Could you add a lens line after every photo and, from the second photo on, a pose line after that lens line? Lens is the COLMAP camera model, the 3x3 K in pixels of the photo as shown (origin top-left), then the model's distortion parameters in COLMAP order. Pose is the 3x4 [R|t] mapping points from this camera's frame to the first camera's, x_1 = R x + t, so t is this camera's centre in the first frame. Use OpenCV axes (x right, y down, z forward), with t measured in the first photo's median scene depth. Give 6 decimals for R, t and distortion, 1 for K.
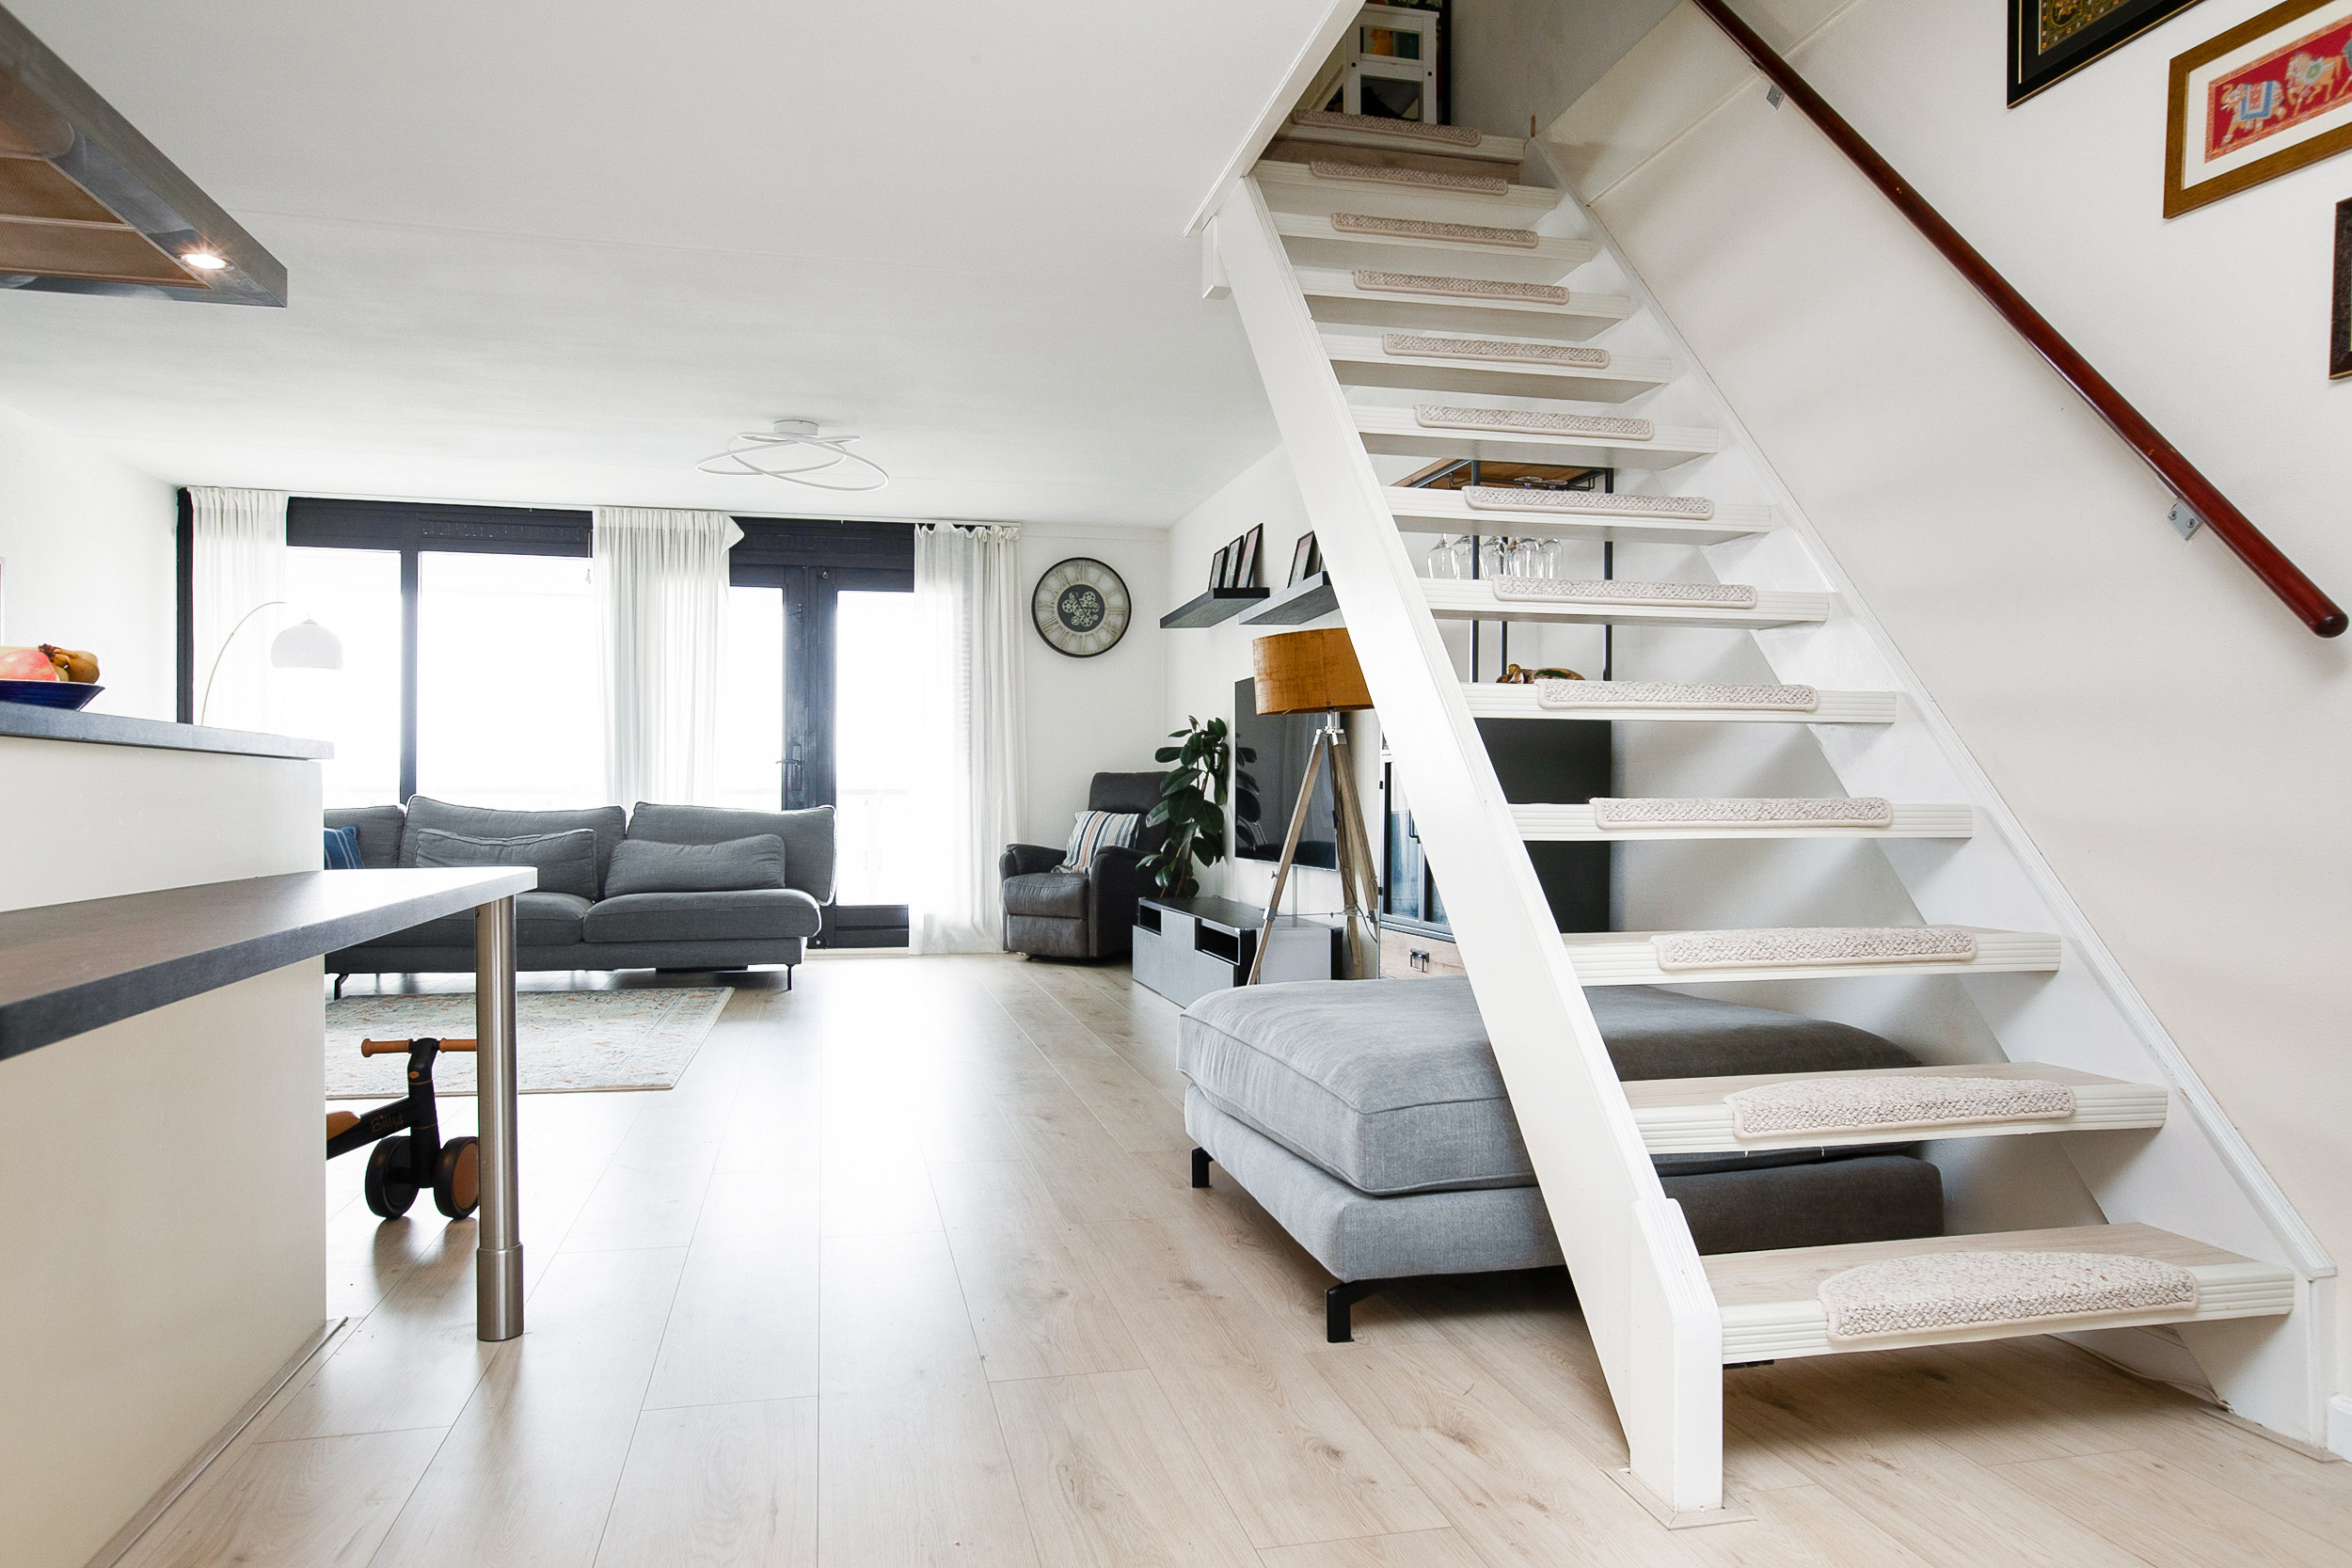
lens RADIAL K [[1506.6, 0, 1176.0], [0, 1506.6, 784.0], [0, 0, 1]] dist [0.001344, 0.000131]
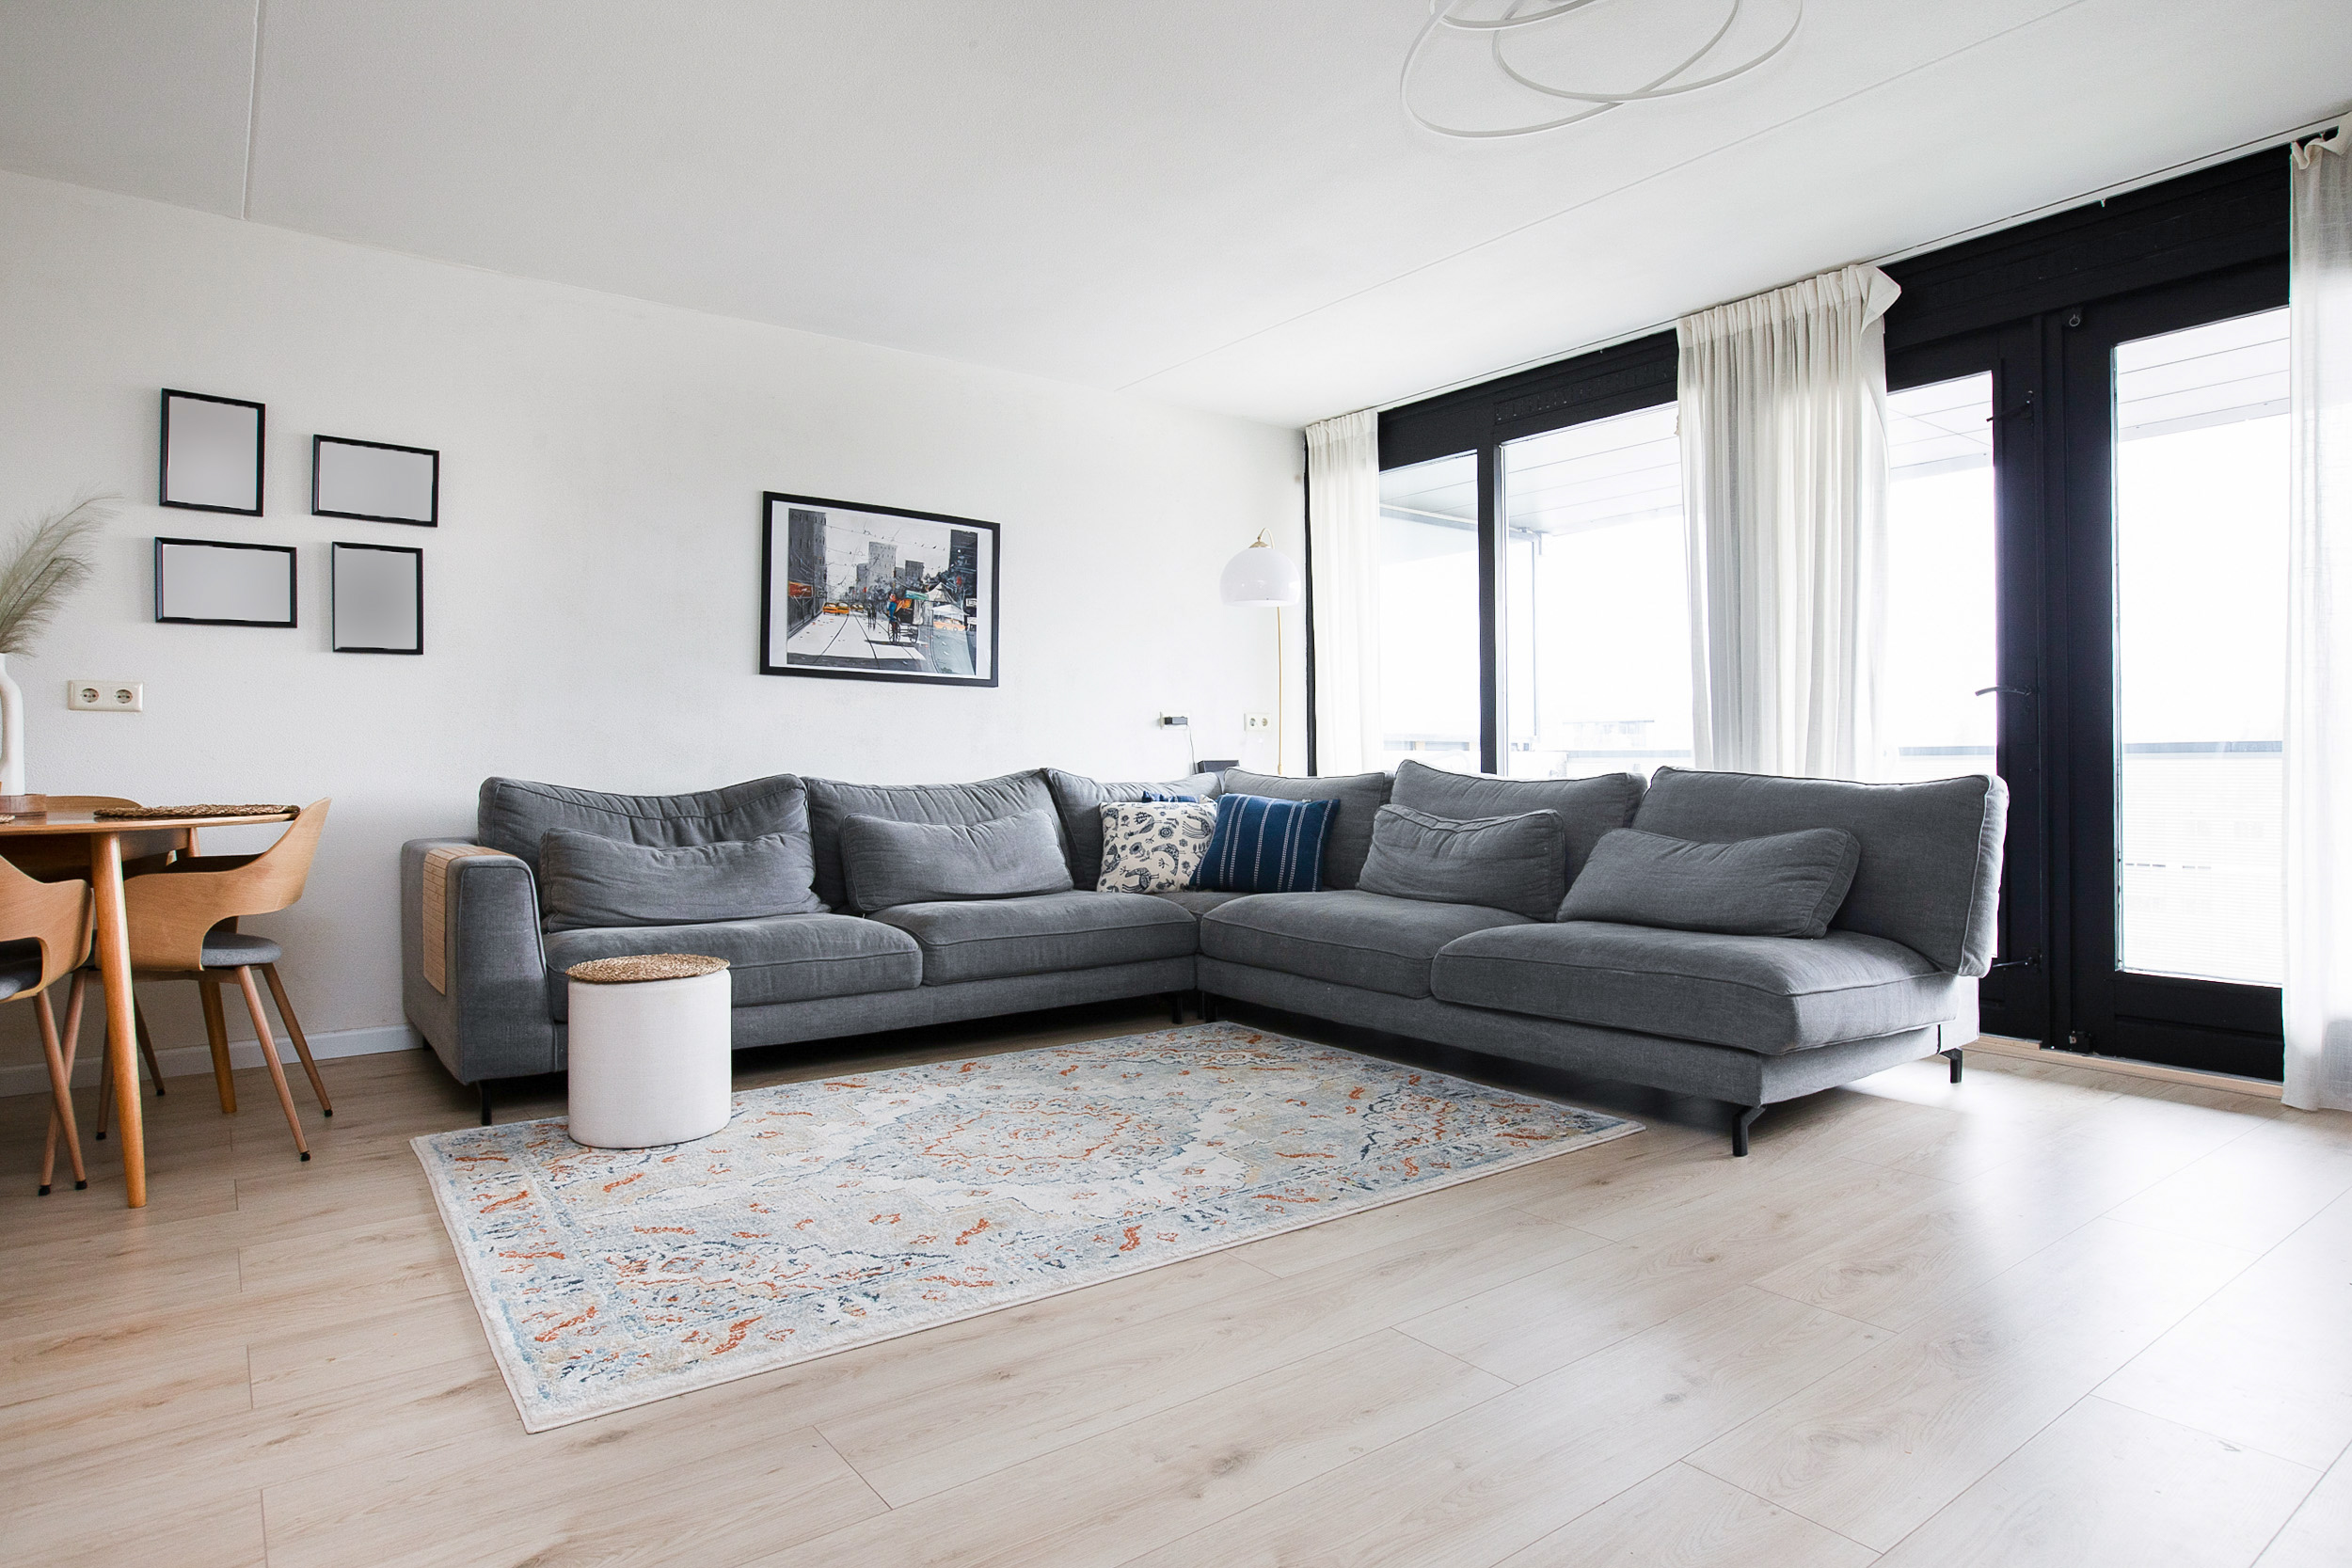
lens RADIAL K [[1318.3, 0, 1209.8], [0, 1318.3, 761.2], [0, 0, 1]] dist [-0.028640, 0.002314]
pose [[0.416478, -0.009131, -0.909100, 0.046881], [0.016168, 0.999866, -0.002635, 0.007160], [0.909002, -0.013601, 0.416570, 0.570508]]
